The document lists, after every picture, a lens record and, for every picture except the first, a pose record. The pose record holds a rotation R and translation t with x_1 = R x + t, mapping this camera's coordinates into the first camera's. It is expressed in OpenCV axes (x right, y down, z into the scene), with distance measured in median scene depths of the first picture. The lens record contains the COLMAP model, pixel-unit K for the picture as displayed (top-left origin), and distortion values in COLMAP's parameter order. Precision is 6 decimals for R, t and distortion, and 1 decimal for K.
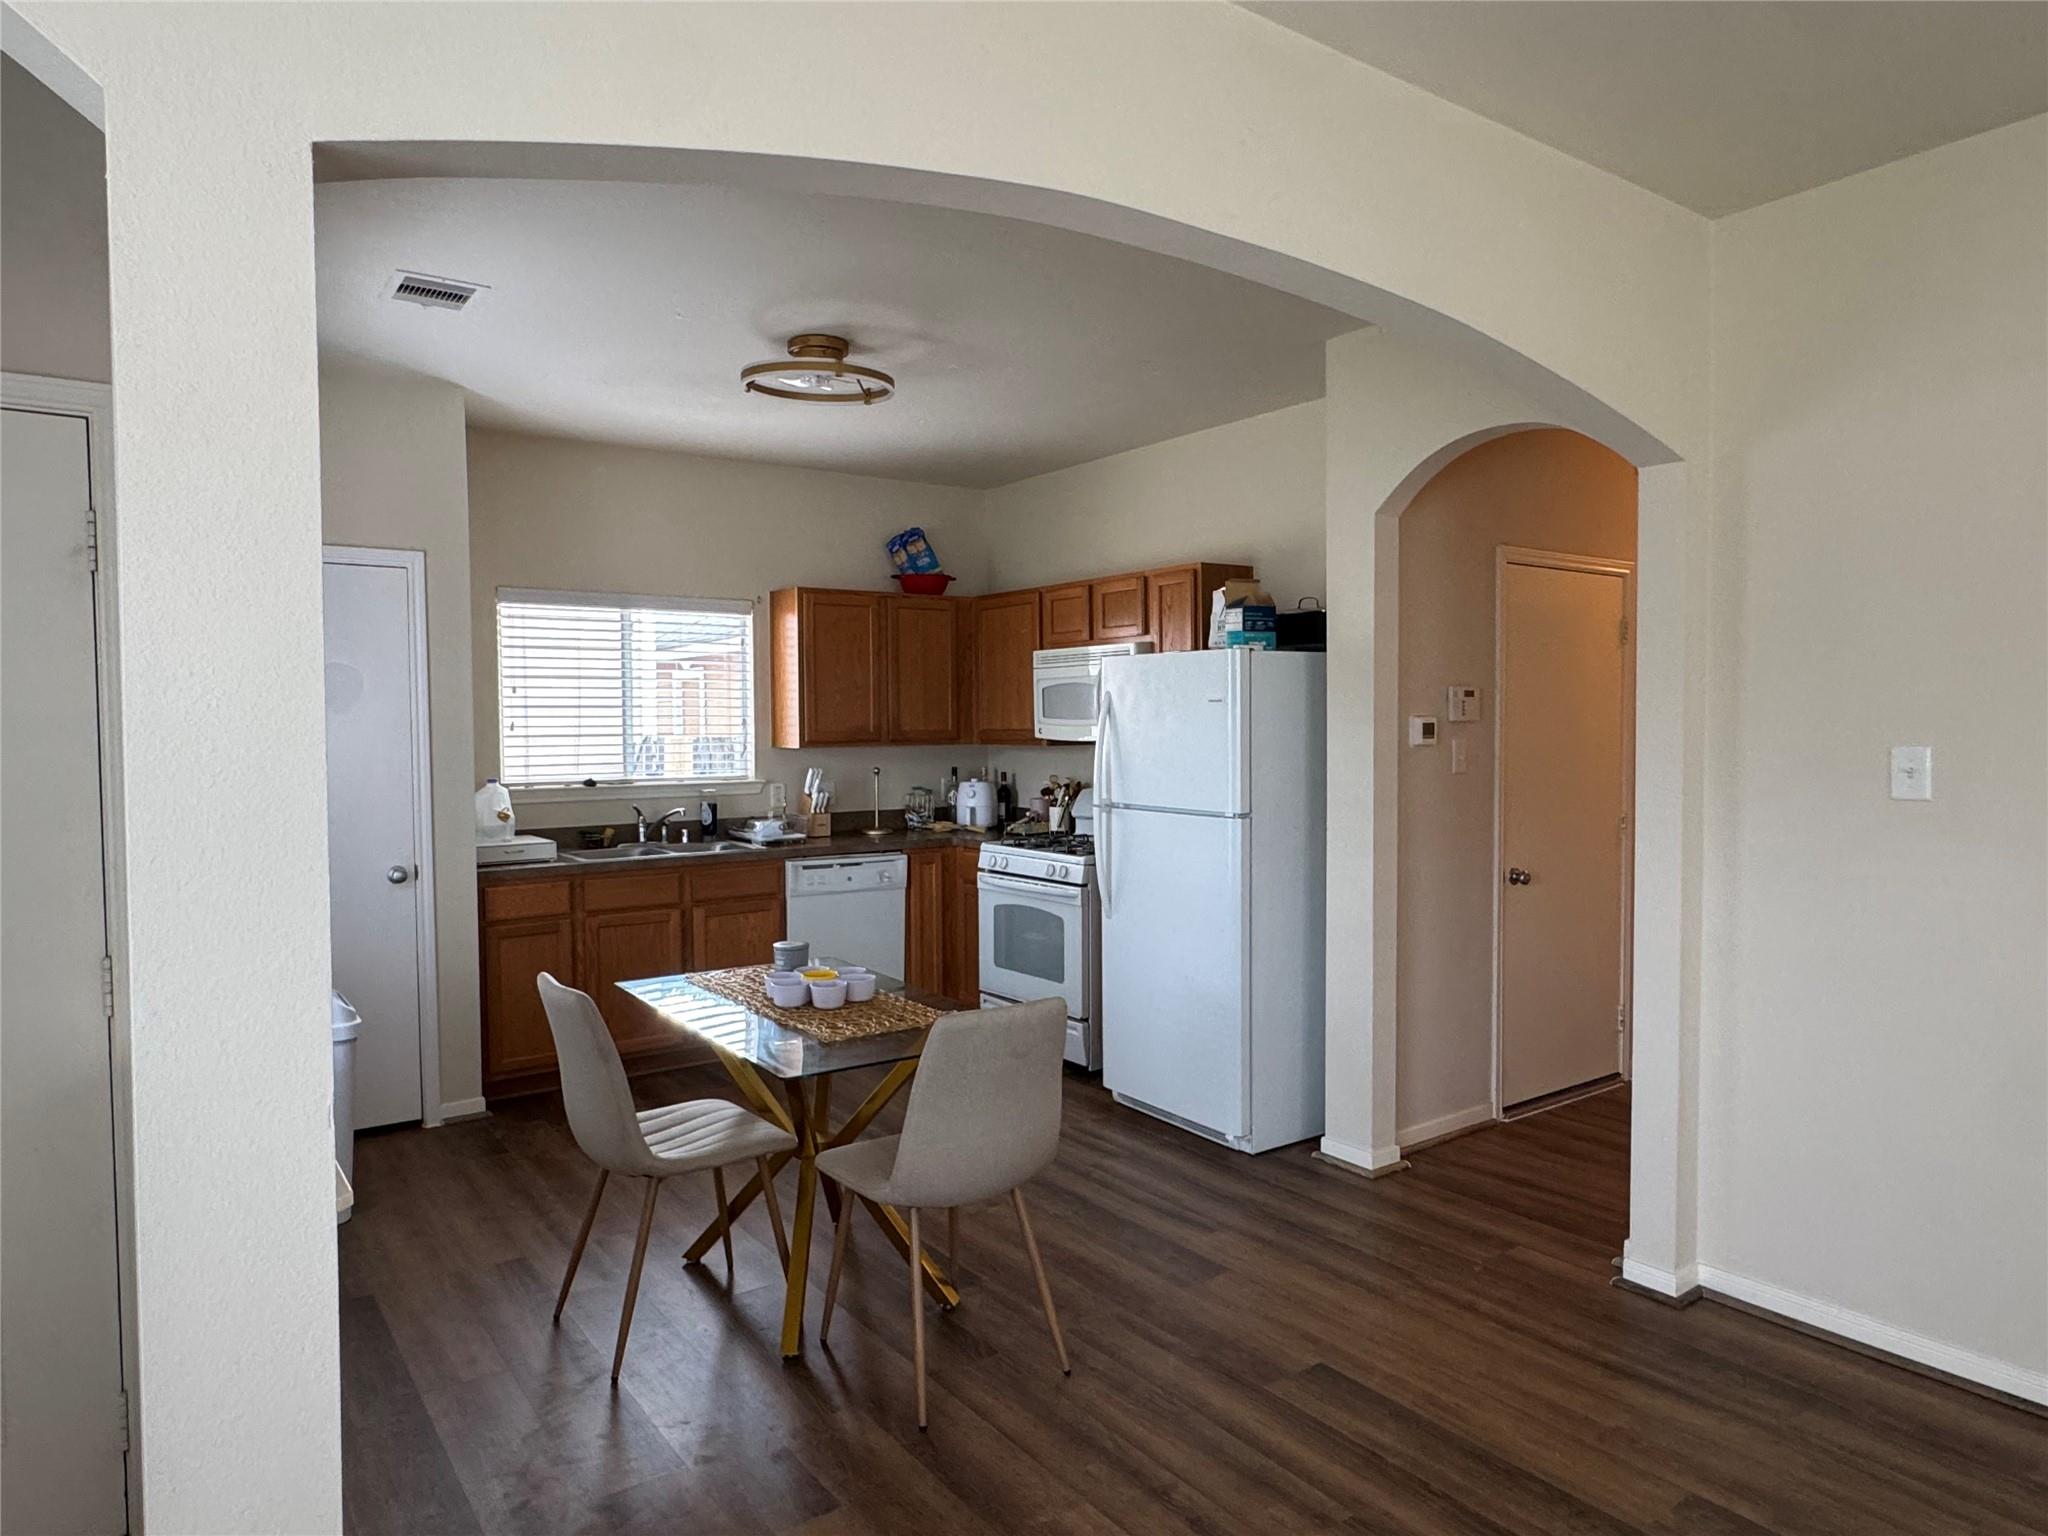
lens RADIAL K [[1272.4, 0, 1019.0], [0, 1272.4, 778.1], [0, 0, 1]] dist [0.009264, -0.005518]
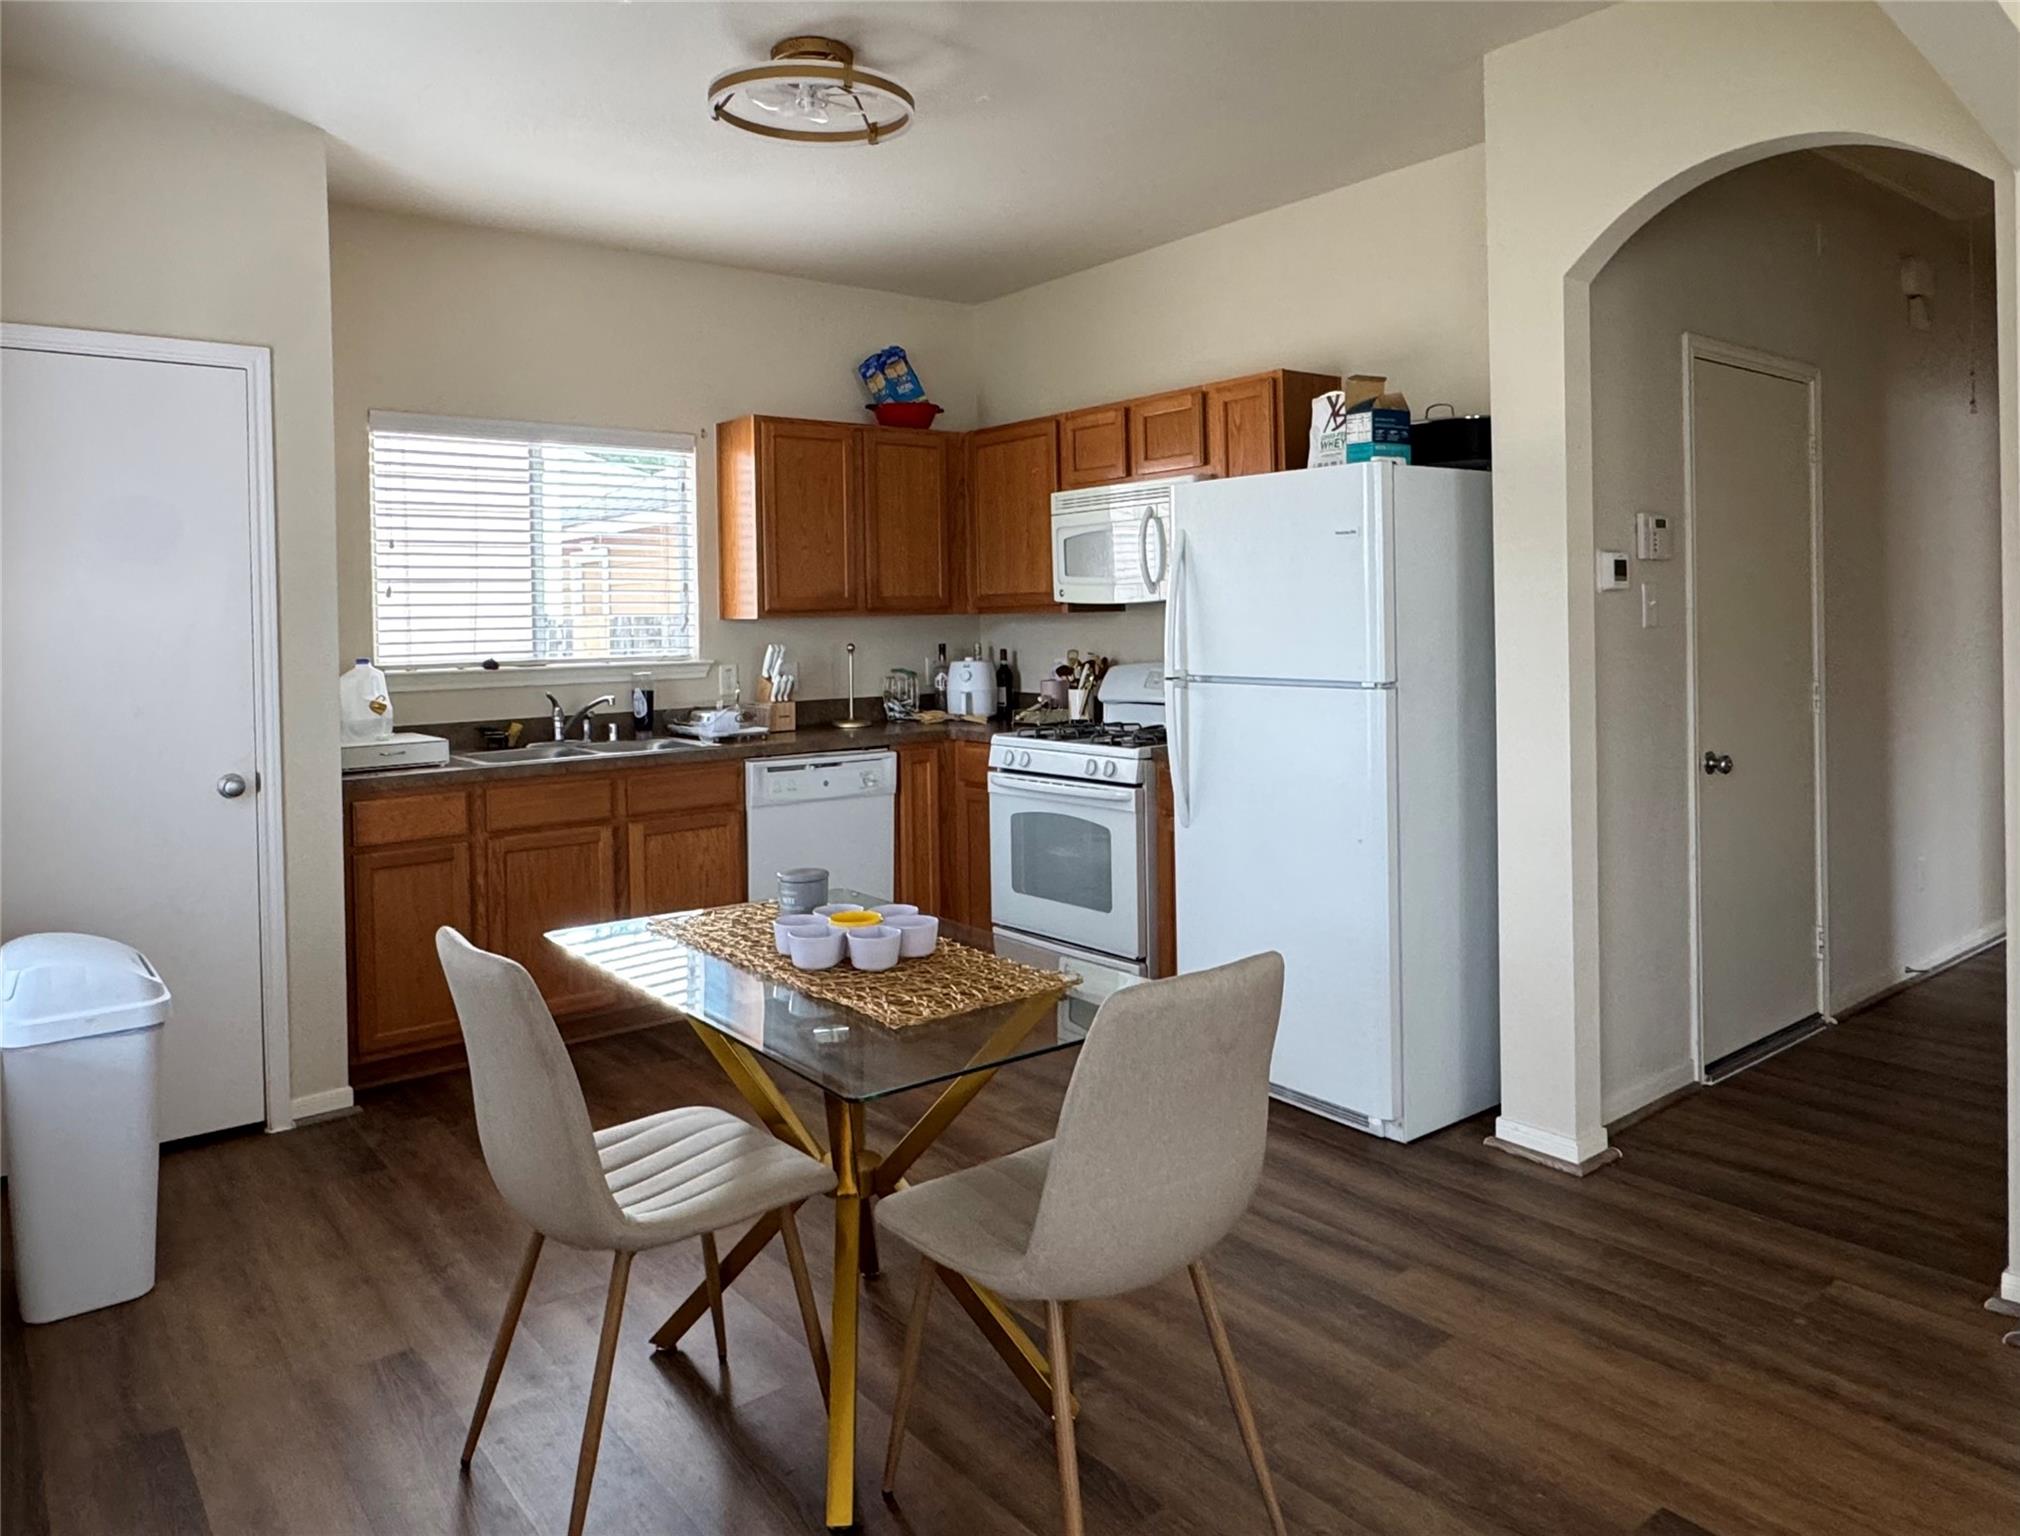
lens RADIAL K [[1348.7, 0, 979.6], [0, 1348.7, 637.0], [0, 0, 1]] dist [0.005549, -0.001134]
pose [[0.999177, -0.013564, 0.038226, -0.087600], [0.014794, 0.999376, -0.032084, 0.021937], [-0.037767, 0.032623, 0.998754, 0.208696]]
